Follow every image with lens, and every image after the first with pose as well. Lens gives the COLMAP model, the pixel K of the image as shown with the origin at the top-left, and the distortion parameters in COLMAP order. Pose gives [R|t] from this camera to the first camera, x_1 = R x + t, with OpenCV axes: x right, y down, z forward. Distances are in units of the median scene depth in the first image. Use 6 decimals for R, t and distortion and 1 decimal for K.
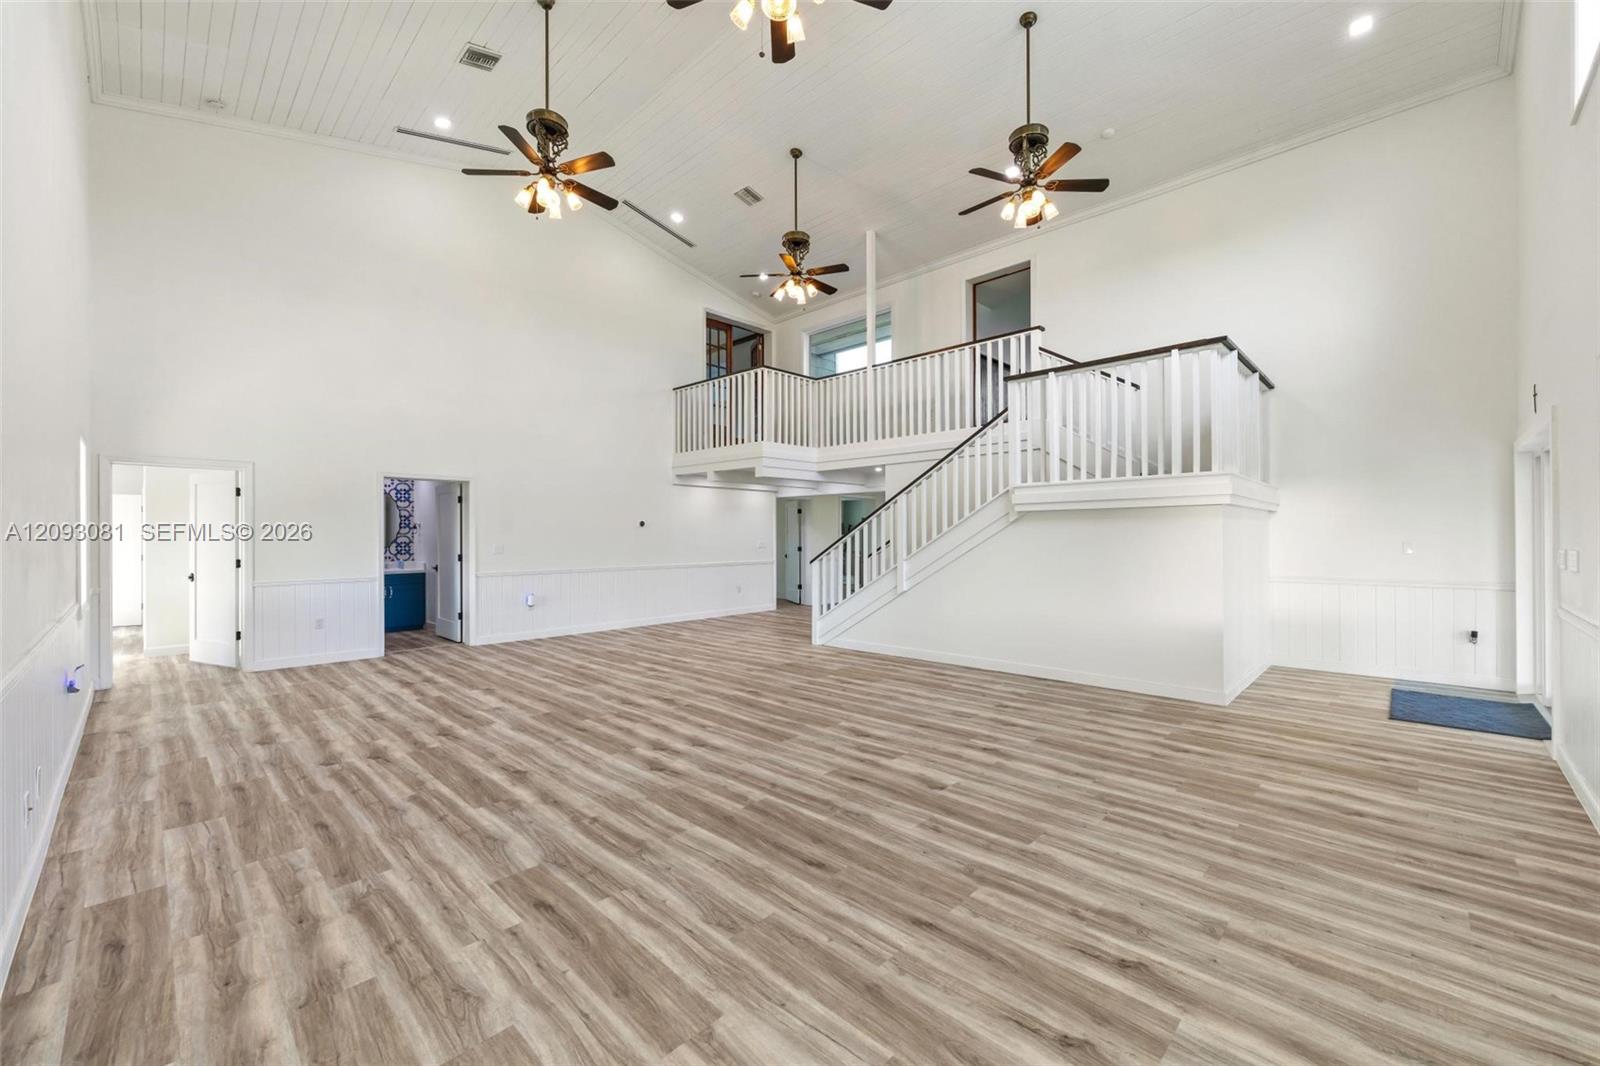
lens RADIAL K [[651.2, 0, 803.5], [0, 651.2, 536.3], [0, 0, 1]] dist [0.001266, 0.000865]
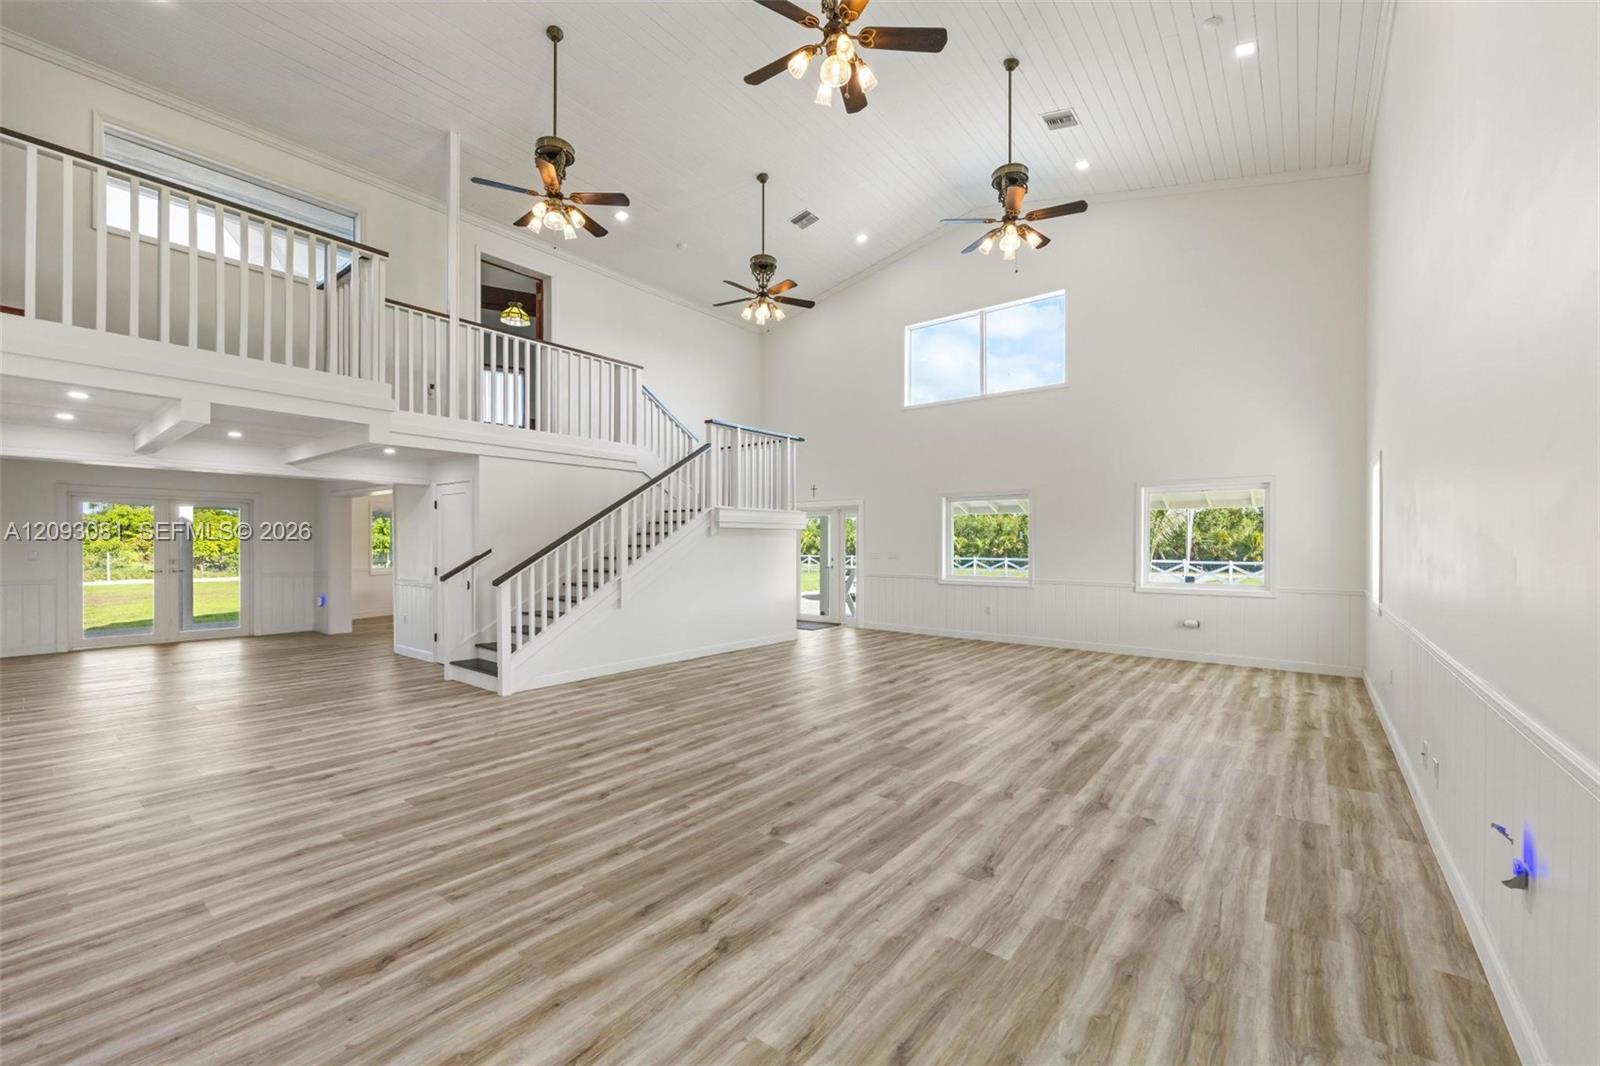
lens RADIAL K [[651.2, 0, 800.1], [0, 651.2, 538.4], [0, 0, 1]] dist [0.001266, 0.000865]
pose [[-0.116469, 0.011046, 0.993133, -1.551003], [0.001442, 0.999939, -0.010953, -0.002711], [-0.993193, 0.000156, -0.116478, 1.583480]]
